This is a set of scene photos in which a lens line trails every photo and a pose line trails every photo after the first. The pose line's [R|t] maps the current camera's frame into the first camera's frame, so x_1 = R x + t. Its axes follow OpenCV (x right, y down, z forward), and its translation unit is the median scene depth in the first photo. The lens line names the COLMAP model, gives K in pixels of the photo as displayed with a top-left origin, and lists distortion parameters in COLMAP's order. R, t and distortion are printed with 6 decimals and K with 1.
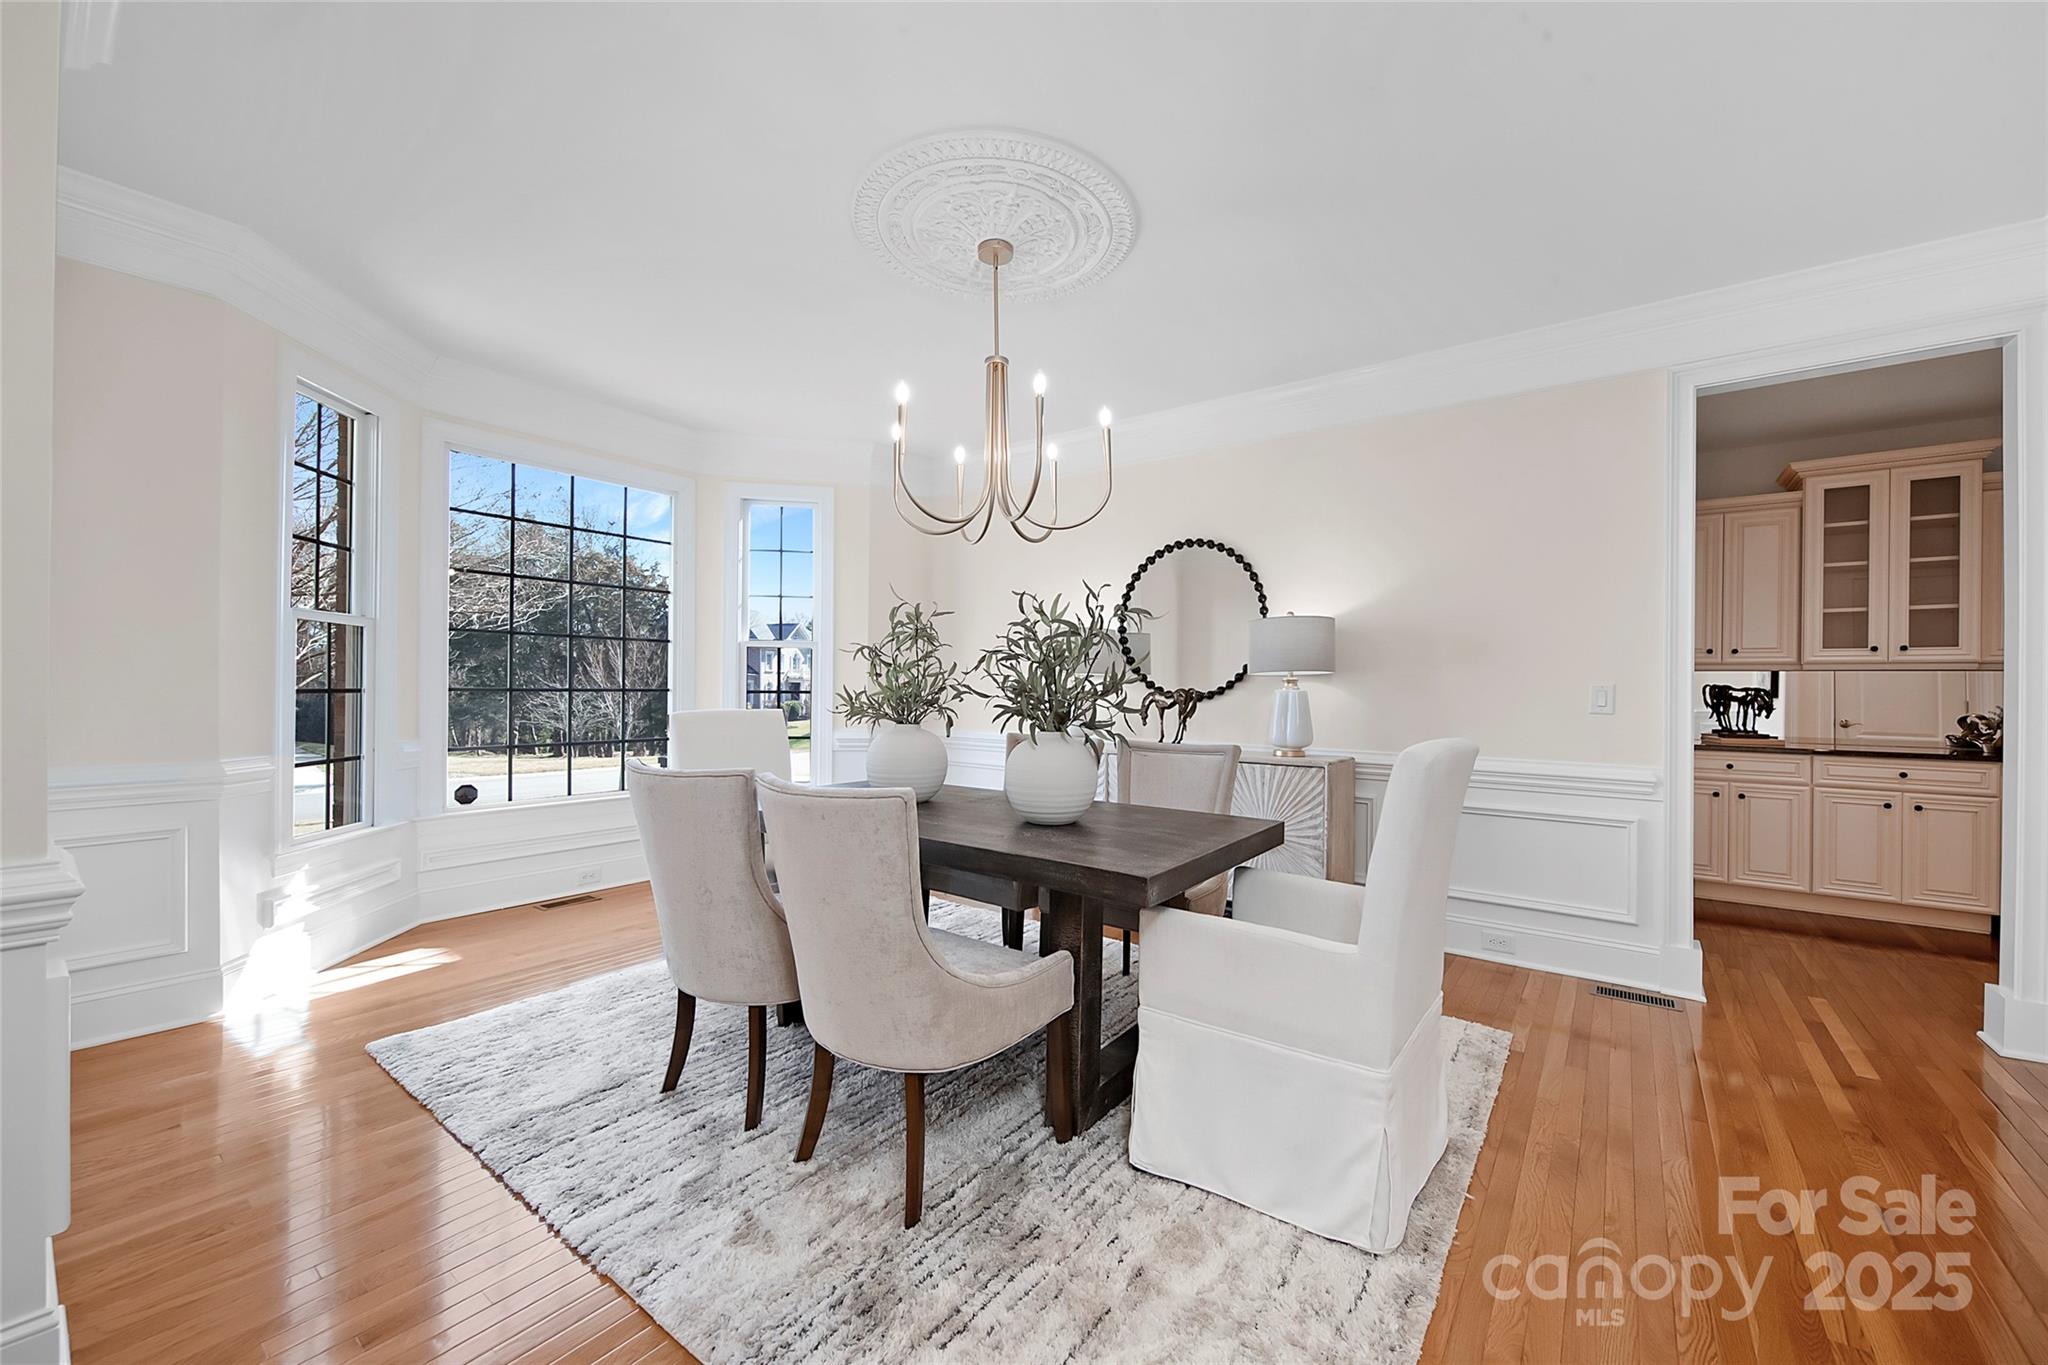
lens RADIAL K [[788.5, 0, 1029.8], [0, 788.5, 683.8], [0, 0, 1]] dist [0.004140, -0.000140]
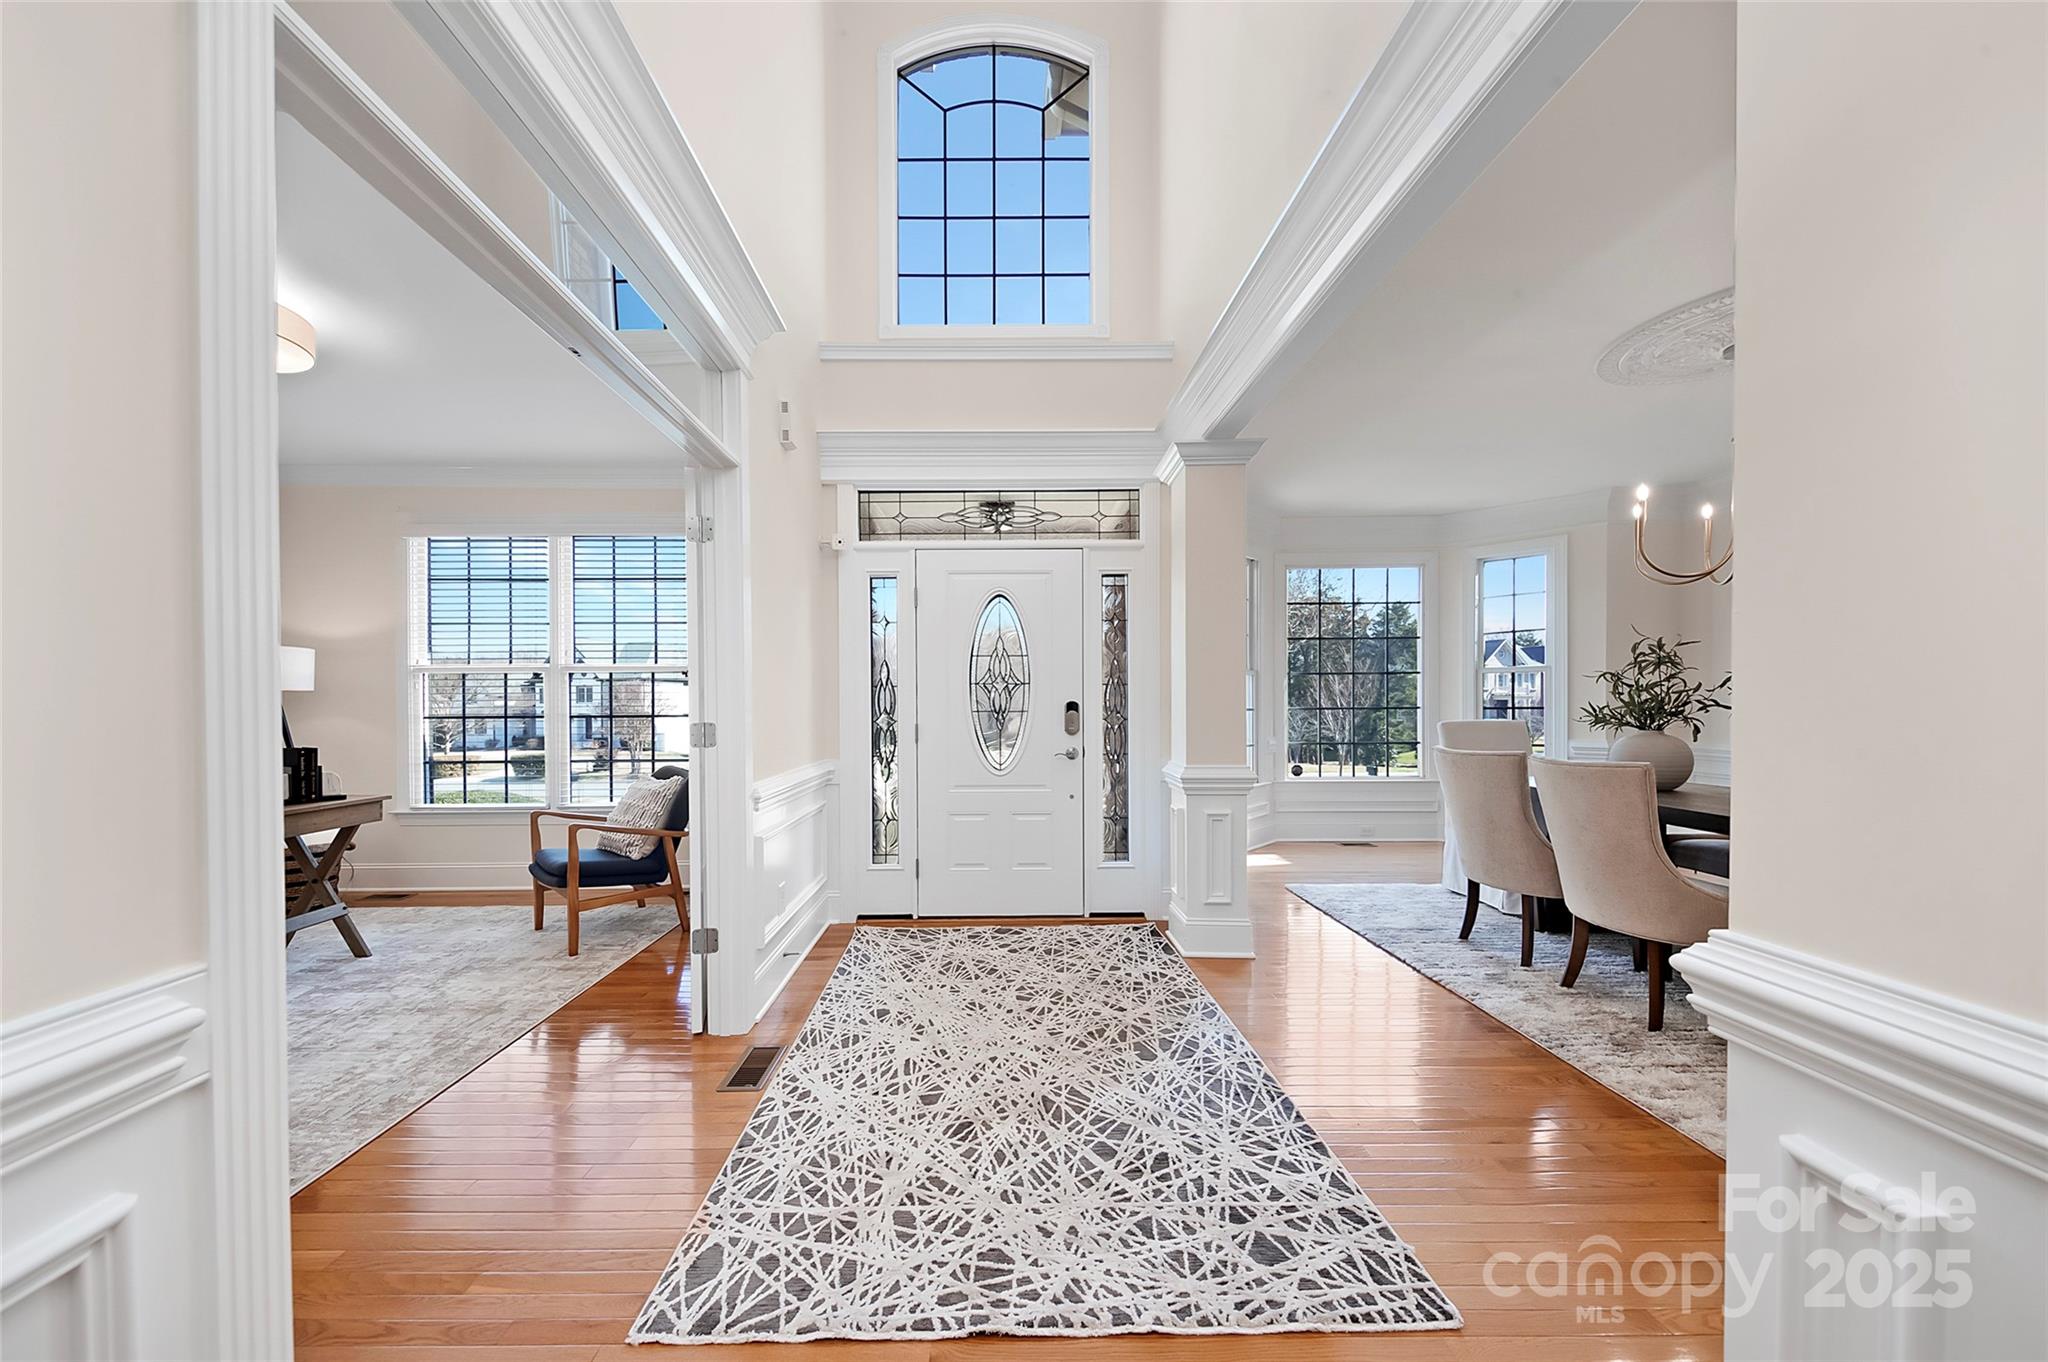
lens RADIAL K [[666.6, 0, 1016.0], [0, 666.6, 708.4], [0, 0, 1]] dist [-0.001331, -0.000061]
pose [[0.603079, -0.009556, -0.797624, 0.091003], [0.012660, 0.999917, -0.002408, 0.003831], [0.797581, -0.008646, 0.603150, -0.503358]]
